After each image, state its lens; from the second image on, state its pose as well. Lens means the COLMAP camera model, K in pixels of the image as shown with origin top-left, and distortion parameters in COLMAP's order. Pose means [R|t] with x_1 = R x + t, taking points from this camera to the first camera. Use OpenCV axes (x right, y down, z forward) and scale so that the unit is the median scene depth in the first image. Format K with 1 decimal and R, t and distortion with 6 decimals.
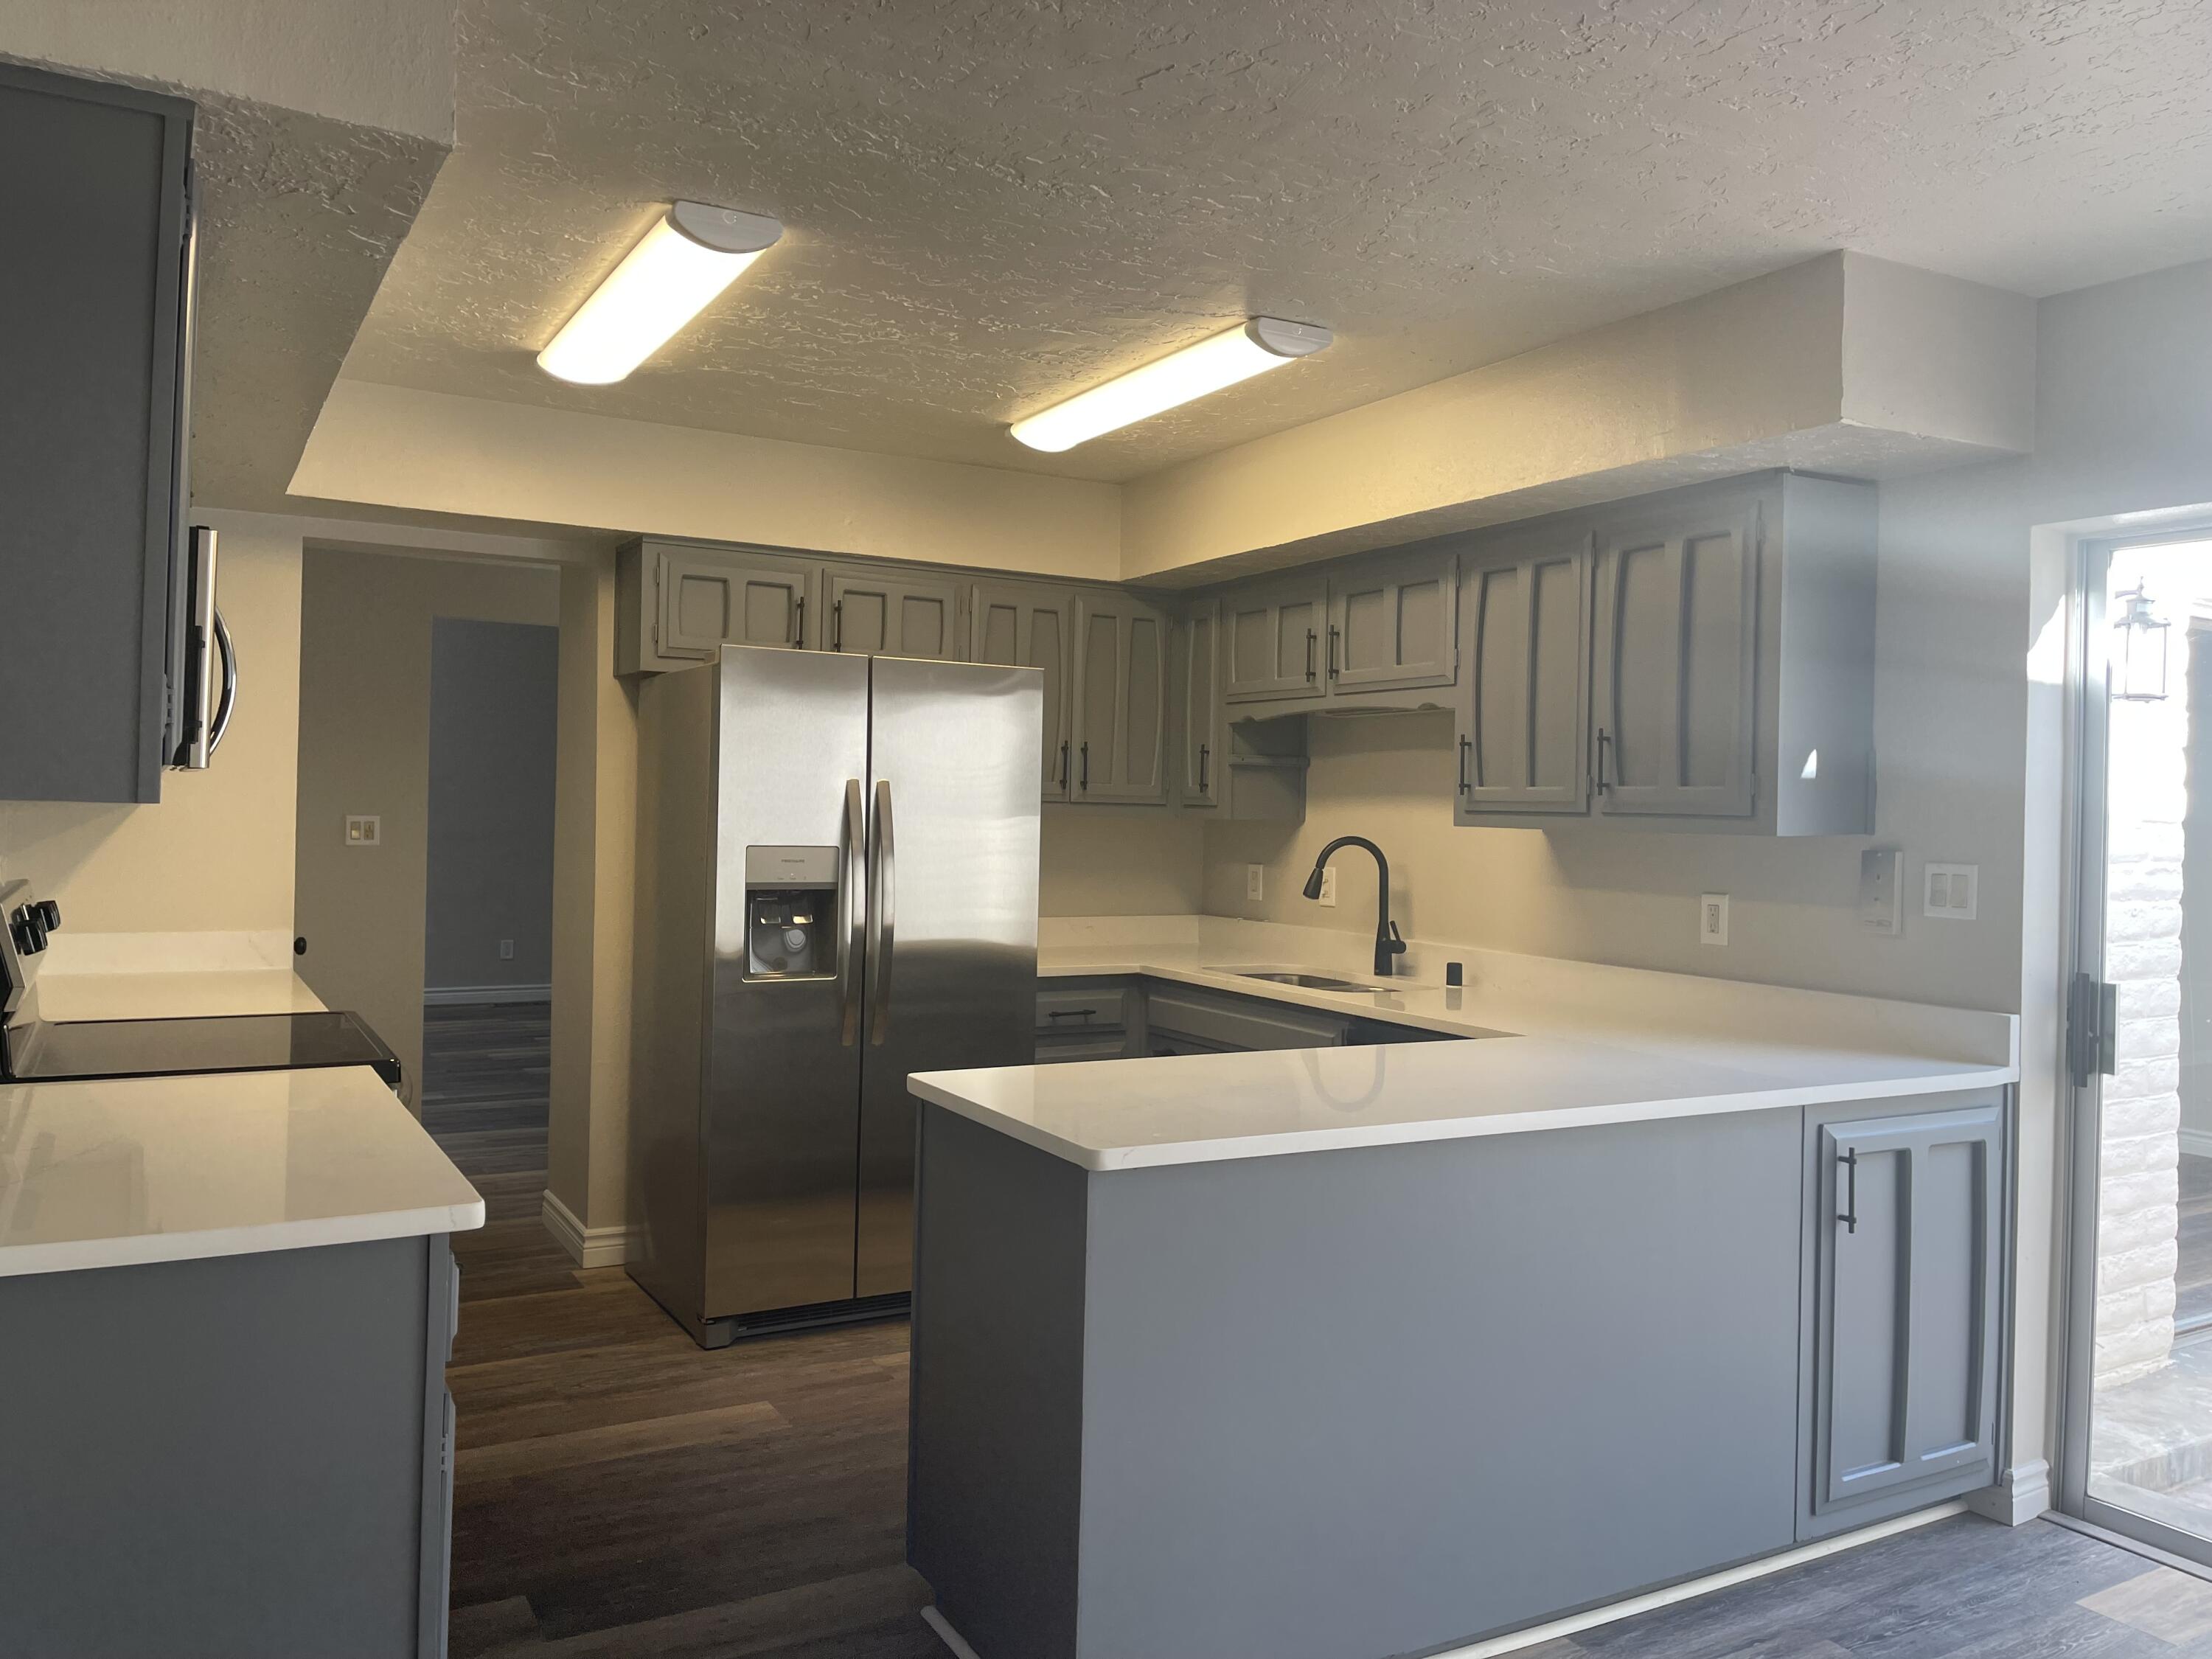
lens RADIAL K [[1647.8, 0, 1087.7], [0, 1647.8, 814.9], [0, 0, 1]] dist [0.047799, -0.002493]
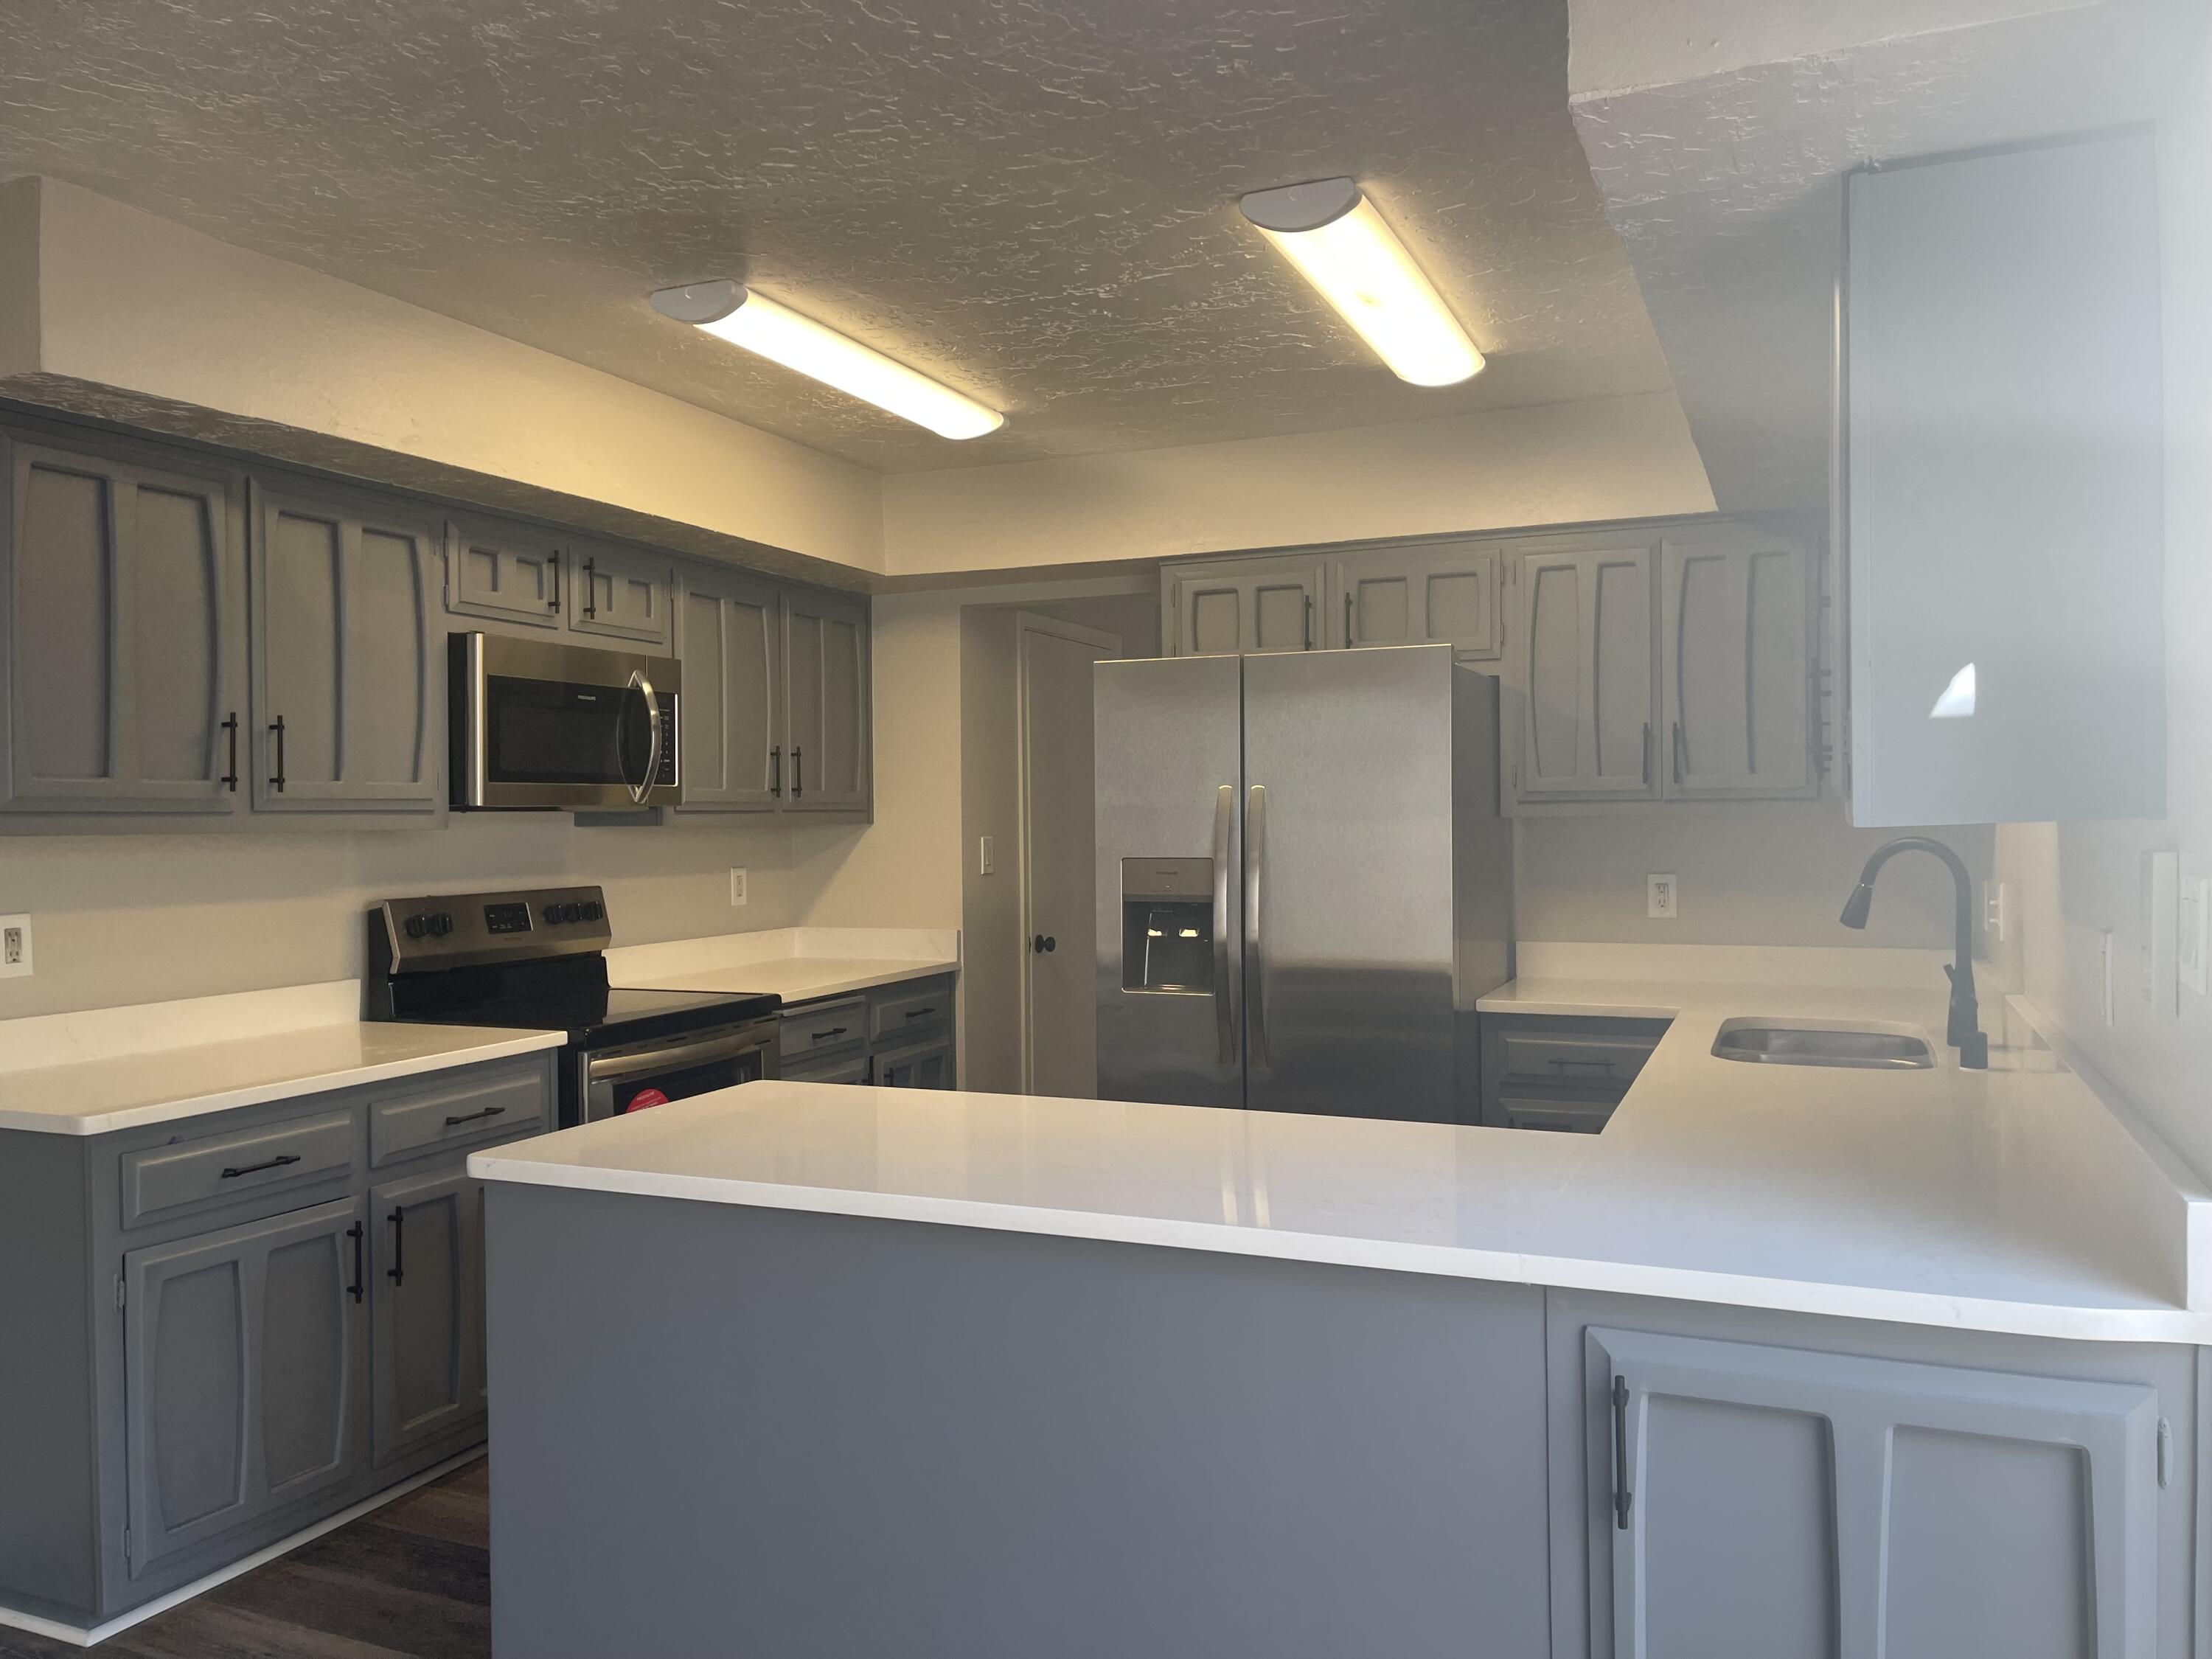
lens RADIAL K [[1647.8, 0, 1096.2], [0, 1647.8, 845.5], [0, 0, 1]] dist [0.047799, -0.002493]
pose [[0.605644, -0.014207, -0.795609, 0.580993], [0.020968, 0.999778, -0.001892, 0.012594], [0.795459, -0.015537, 0.605808, 0.375909]]
